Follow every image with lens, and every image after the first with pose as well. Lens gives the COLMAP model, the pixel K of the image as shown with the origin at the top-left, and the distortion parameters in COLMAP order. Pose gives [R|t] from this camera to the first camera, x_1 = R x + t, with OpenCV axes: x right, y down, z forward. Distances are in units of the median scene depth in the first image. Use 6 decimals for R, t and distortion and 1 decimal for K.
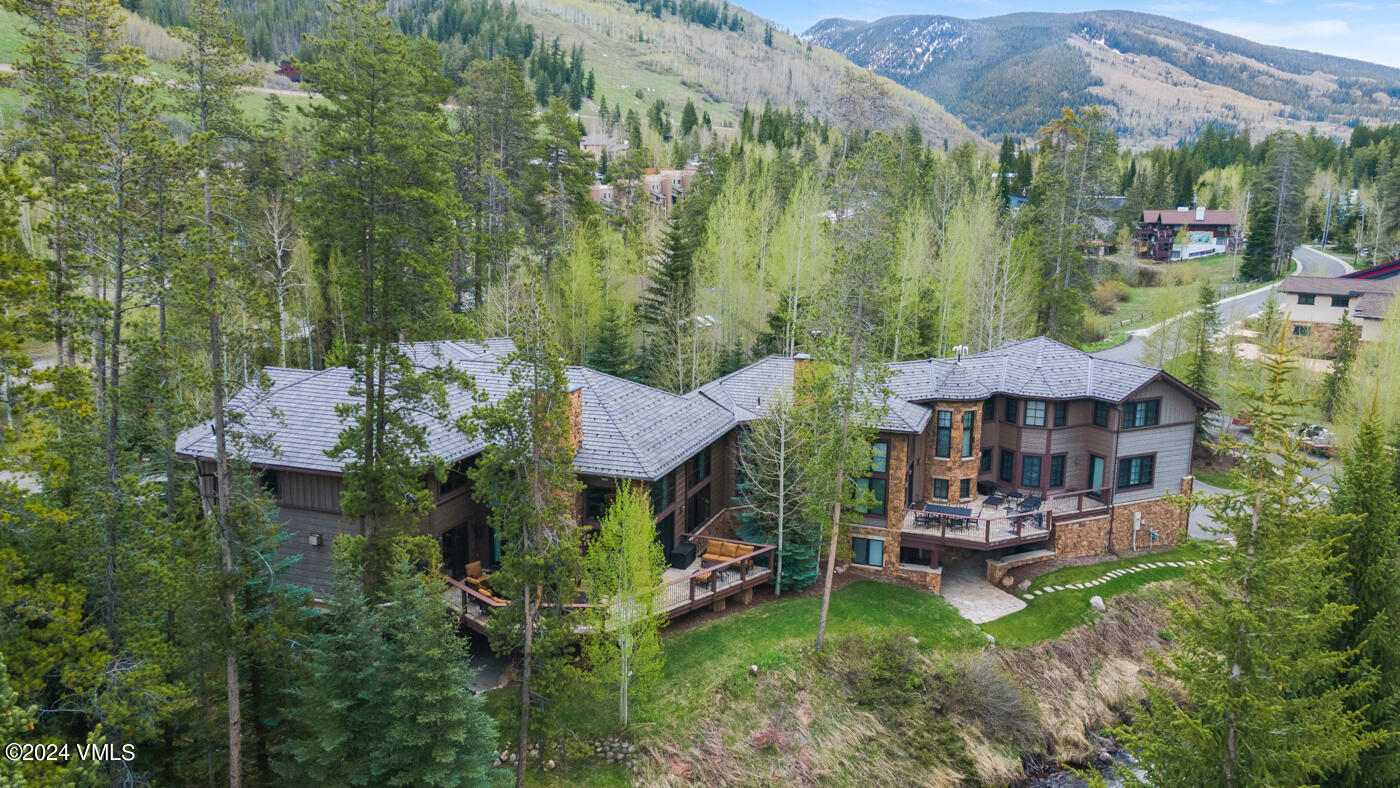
lens RADIAL K [[1048.0, 0, 699.3], [0, 1048.0, 447.3], [0, 0, 1]] dist [0.038035, 0.002245]
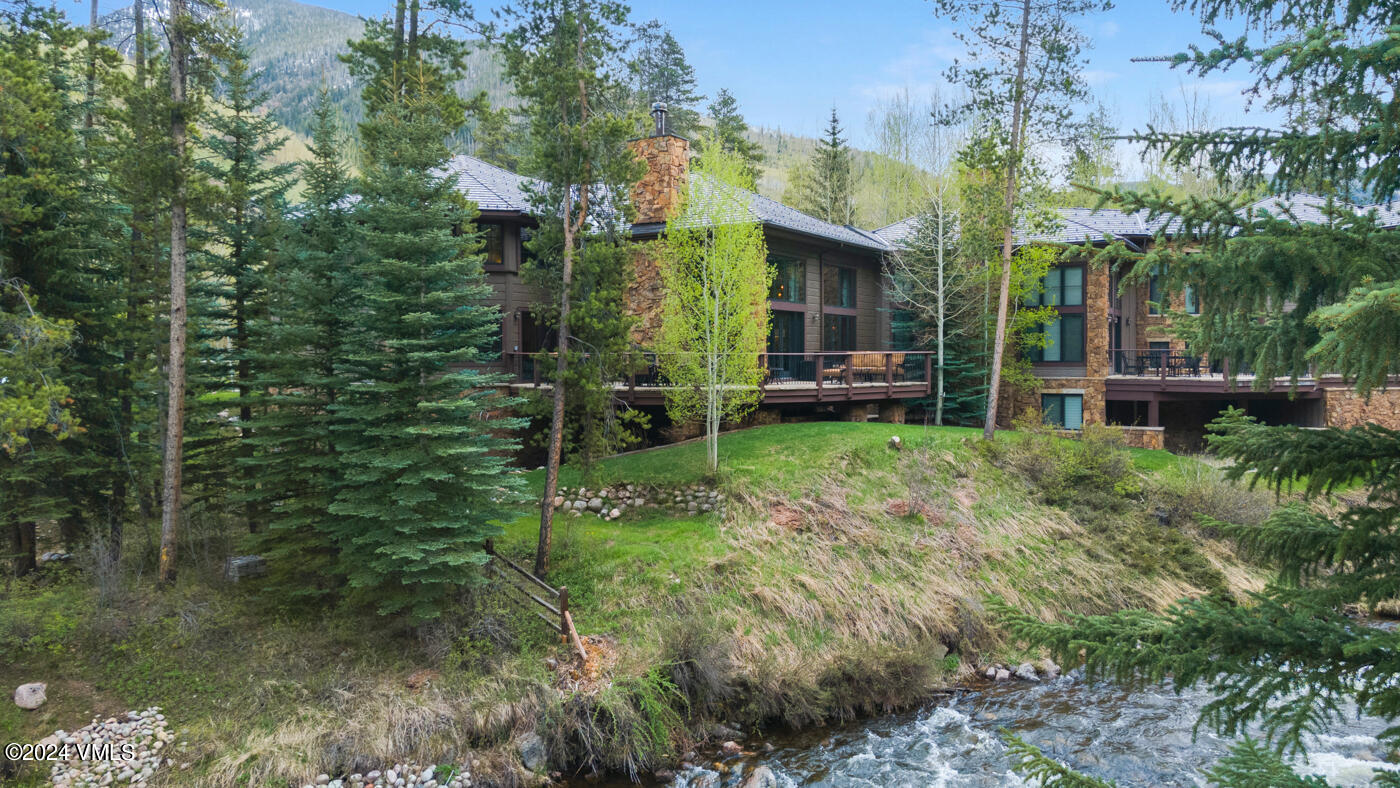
lens RADIAL K [[1048.0, 0, 699.3], [0, 1048.0, 447.3], [0, 0, 1]] dist [0.038035, 0.002245]
pose [[0.981074, -0.012967, -0.193197, 0.058455], [-0.022258, 0.983589, -0.179047, 0.348354], [0.192348, 0.179959, 0.964685, 0.246384]]
